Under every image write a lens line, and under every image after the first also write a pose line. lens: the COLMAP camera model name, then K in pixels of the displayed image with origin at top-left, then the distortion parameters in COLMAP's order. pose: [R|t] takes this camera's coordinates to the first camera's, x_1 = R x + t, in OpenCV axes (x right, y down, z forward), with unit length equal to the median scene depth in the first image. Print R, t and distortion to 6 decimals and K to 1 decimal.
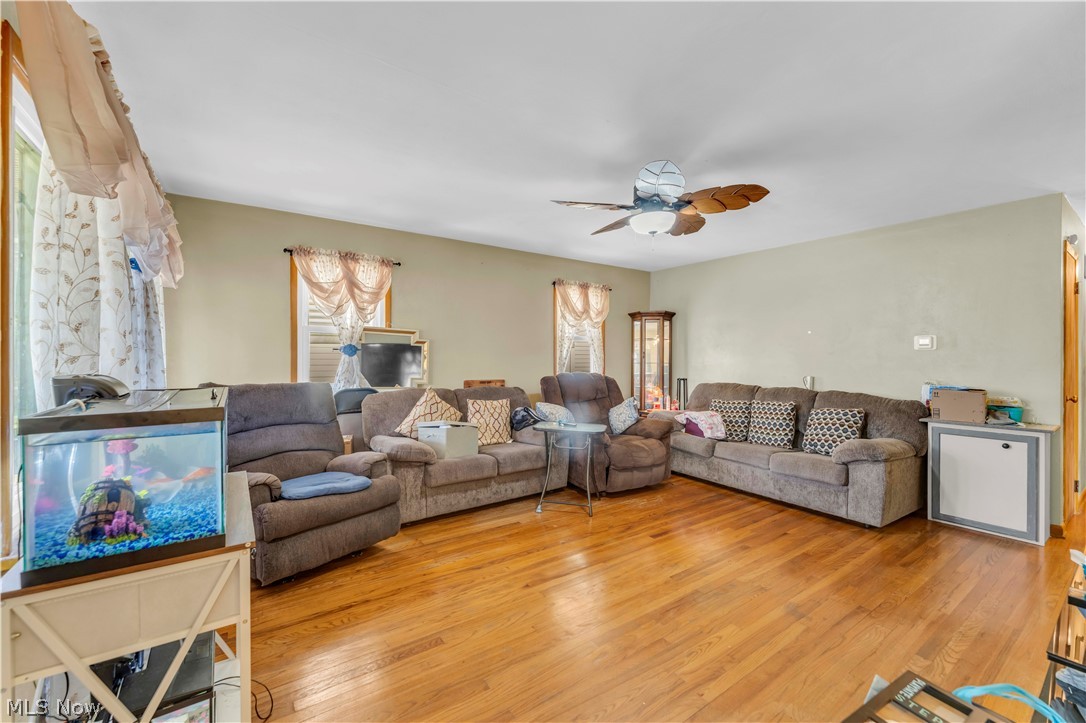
lens RADIAL K [[446.7, 0, 550.6], [0, 446.7, 357.6], [0, 0, 1]] dist [-0.006427, 0.000182]
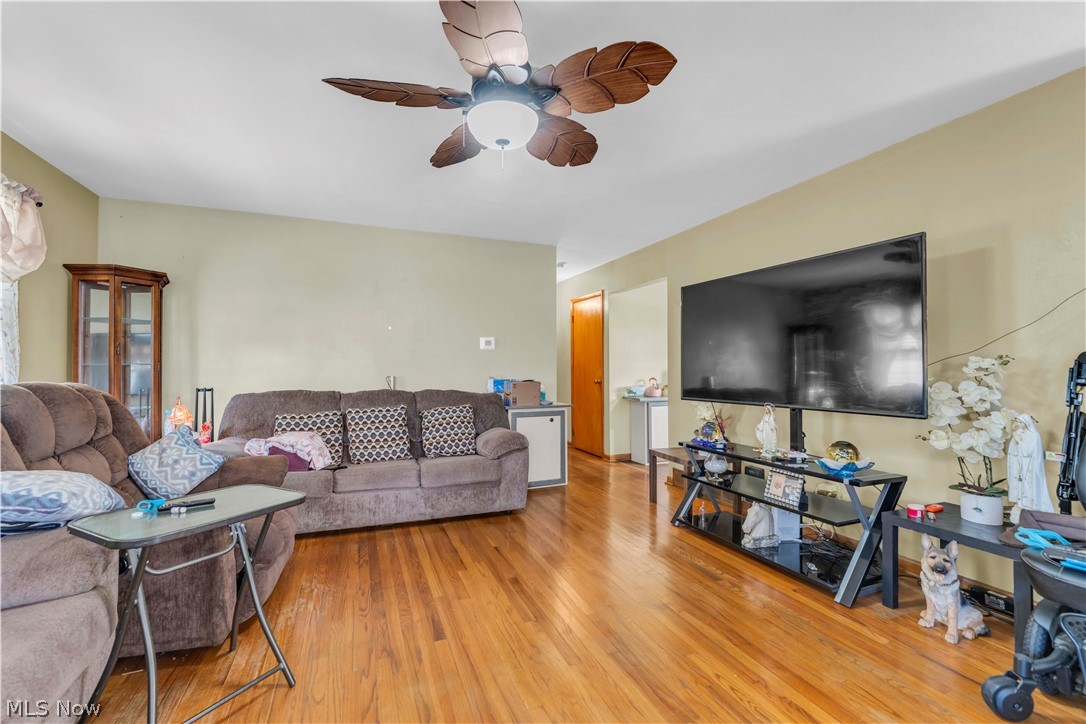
lens RADIAL K [[446.7, 0, 540.8], [0, 446.7, 366.7], [0, 0, 1]] dist [-0.006427, 0.000182]
pose [[0.244295, -0.005259, 0.969687, -0.257317], [0.006669, 0.999971, 0.003743, 0.024951], [-0.969678, 0.005553, 0.244323, 0.570668]]
